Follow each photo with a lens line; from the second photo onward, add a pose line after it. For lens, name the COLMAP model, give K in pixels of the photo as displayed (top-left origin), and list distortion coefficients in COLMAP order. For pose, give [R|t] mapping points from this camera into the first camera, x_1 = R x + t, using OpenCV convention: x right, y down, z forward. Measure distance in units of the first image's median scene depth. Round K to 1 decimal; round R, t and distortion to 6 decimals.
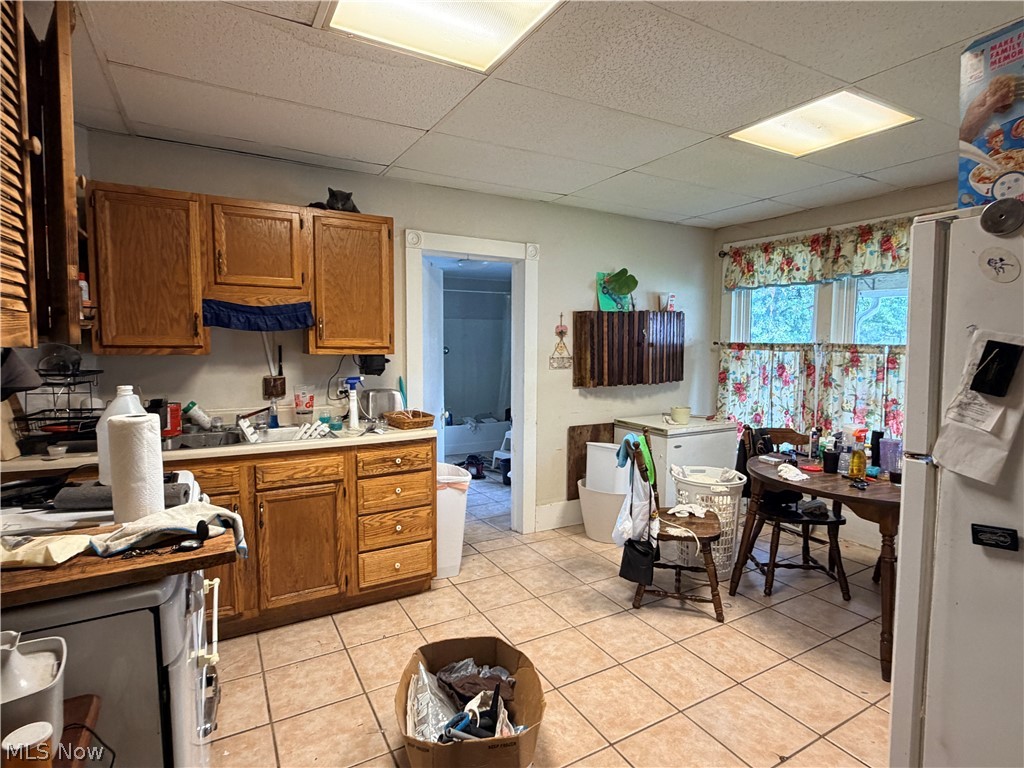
lens RADIAL K [[535.9, 0, 512.9], [0, 535.9, 380.9], [0, 0, 1]] dist [0.000494, 0.000174]
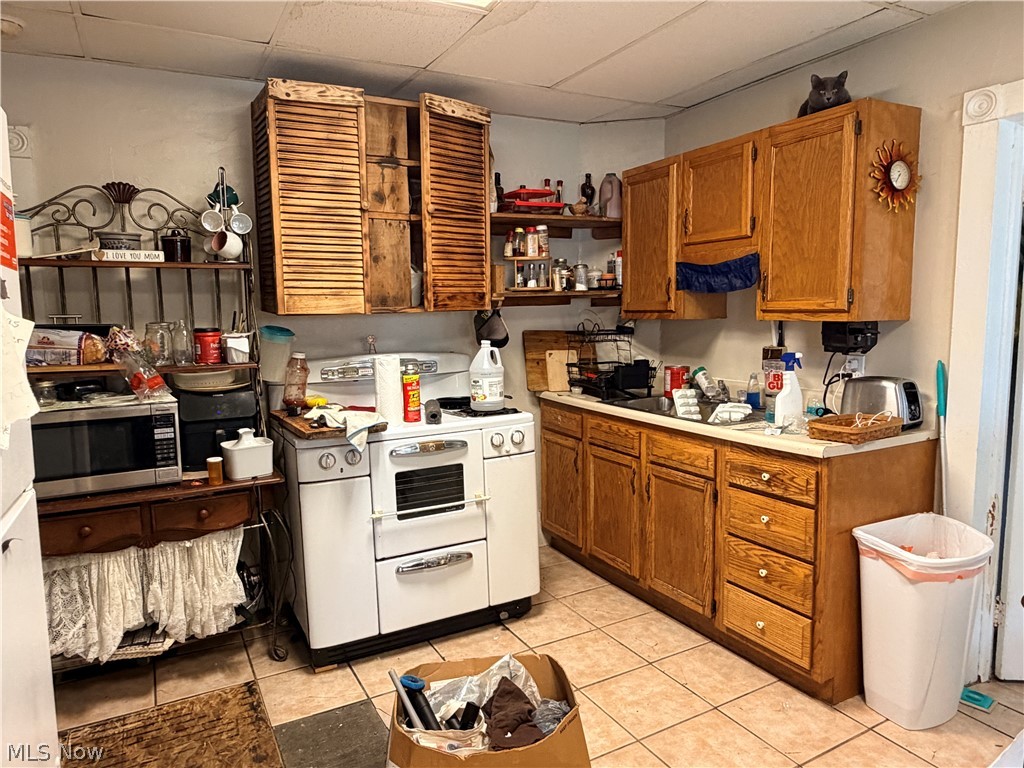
lens RADIAL K [[659.2, 0, 511.8], [0, 659.2, 384.0], [0, 0, 1]] dist [0.000620, -0.000885]
pose [[-0.012790, 0.104167, -0.994478, 0.611190], [-0.056128, 0.992916, 0.104726, -0.038377], [0.998342, 0.057157, -0.006852, 0.668511]]
